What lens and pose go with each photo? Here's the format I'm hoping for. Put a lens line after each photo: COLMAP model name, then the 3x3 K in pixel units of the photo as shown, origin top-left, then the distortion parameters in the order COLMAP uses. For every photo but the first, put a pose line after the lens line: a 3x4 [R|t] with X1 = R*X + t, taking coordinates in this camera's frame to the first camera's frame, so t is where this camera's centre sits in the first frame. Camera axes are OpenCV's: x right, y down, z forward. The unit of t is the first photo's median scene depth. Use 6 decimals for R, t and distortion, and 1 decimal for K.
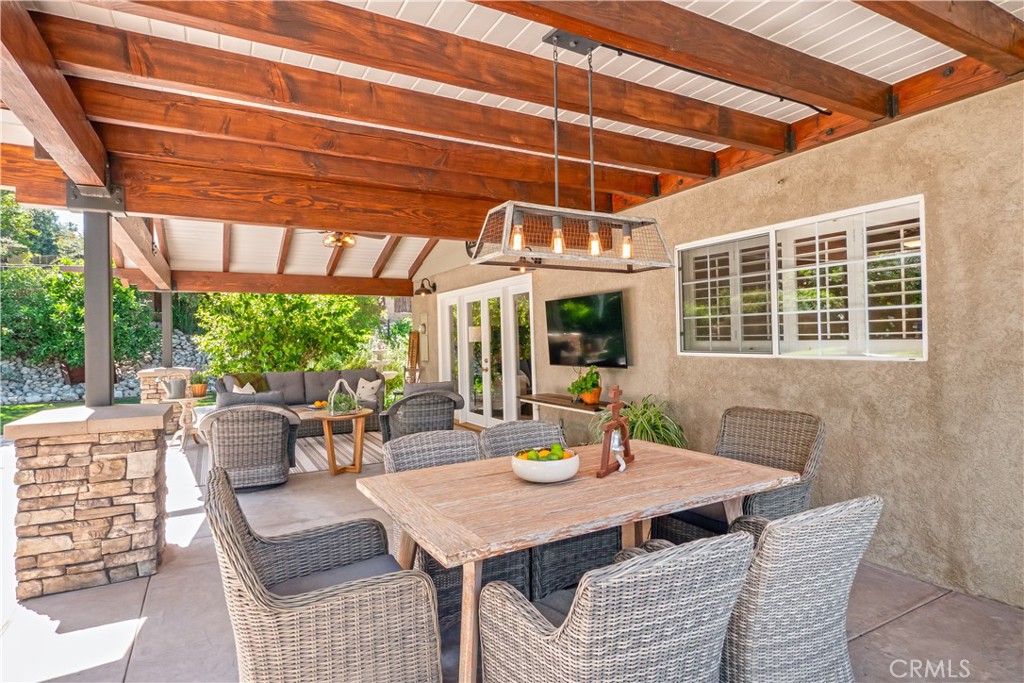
lens RADIAL K [[550.0, 0, 519.7], [0, 550.0, 339.8], [0, 0, 1]] dist [0.005716, -0.000017]
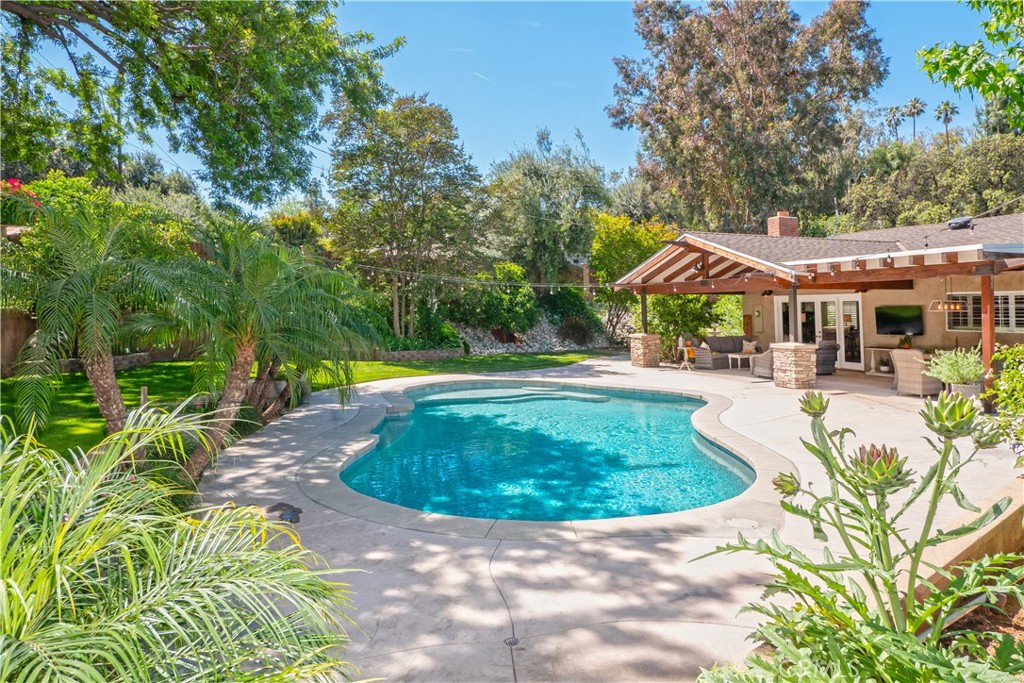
lens RADIAL K [[655.1, 0, 512.6], [0, 655.1, 336.2], [0, 0, 1]] dist [0.002710, -0.001111]
pose [[0.995292, 0.015504, -0.095677, -1.105528], [-0.011769, 0.999151, 0.039477, -0.034783], [0.096208, -0.038165, 0.994629, -1.744593]]
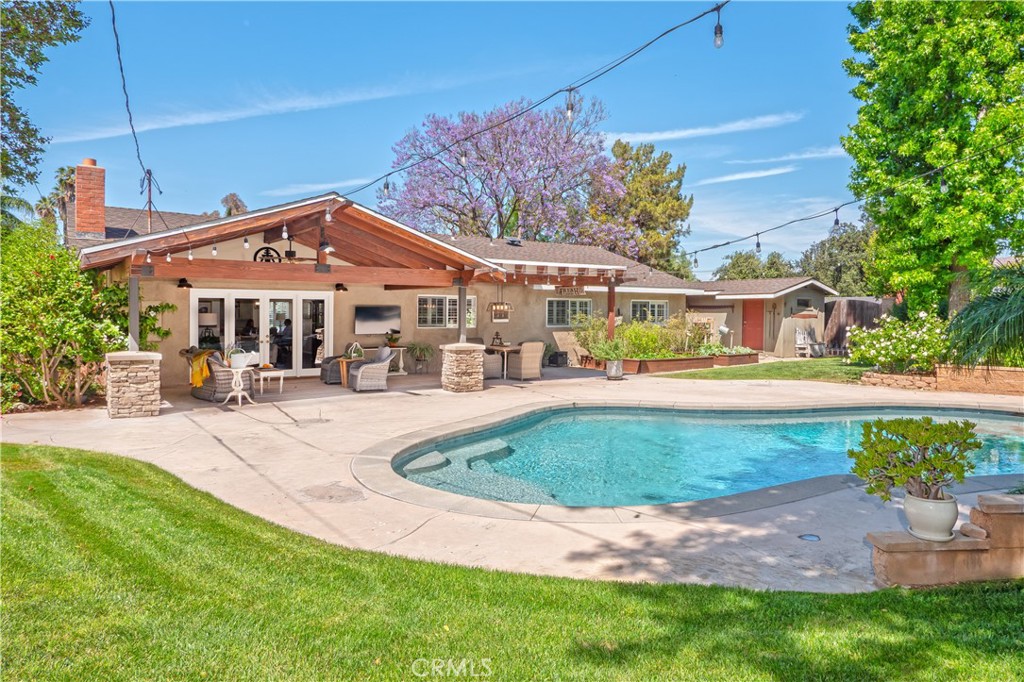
lens RADIAL K [[664.0, 0, 536.5], [0, 664.0, 323.1], [0, 0, 1]] dist [-0.000829, -0.001437]
pose [[-0.114064, -0.000030, 0.993473, -2.450759], [0.002322, 0.999997, 0.000296, -0.000879], [-0.993471, 0.002341, -0.114063, 0.501725]]
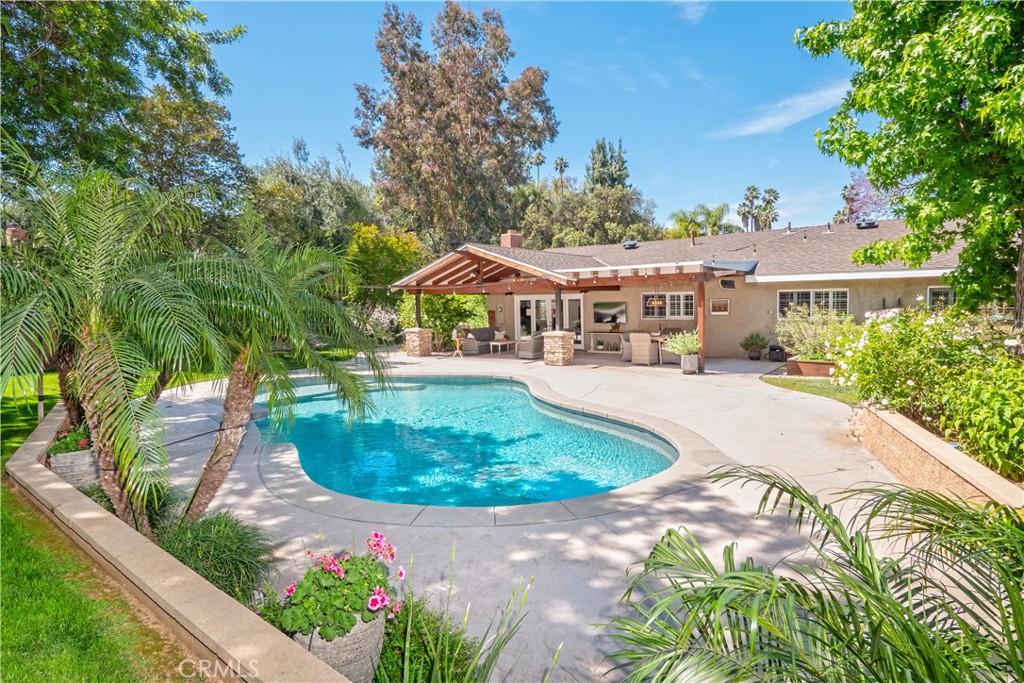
lens RADIAL K [[550.0, 0, 519.7], [0, 550.0, 339.8], [0, 0, 1]] dist [0.005716, -0.000017]
pose [[0.910039, -0.027129, 0.413634, -1.532060], [0.003939, 0.998377, 0.056813, -0.037982], [-0.414504, -0.050073, 0.908669, -1.616824]]
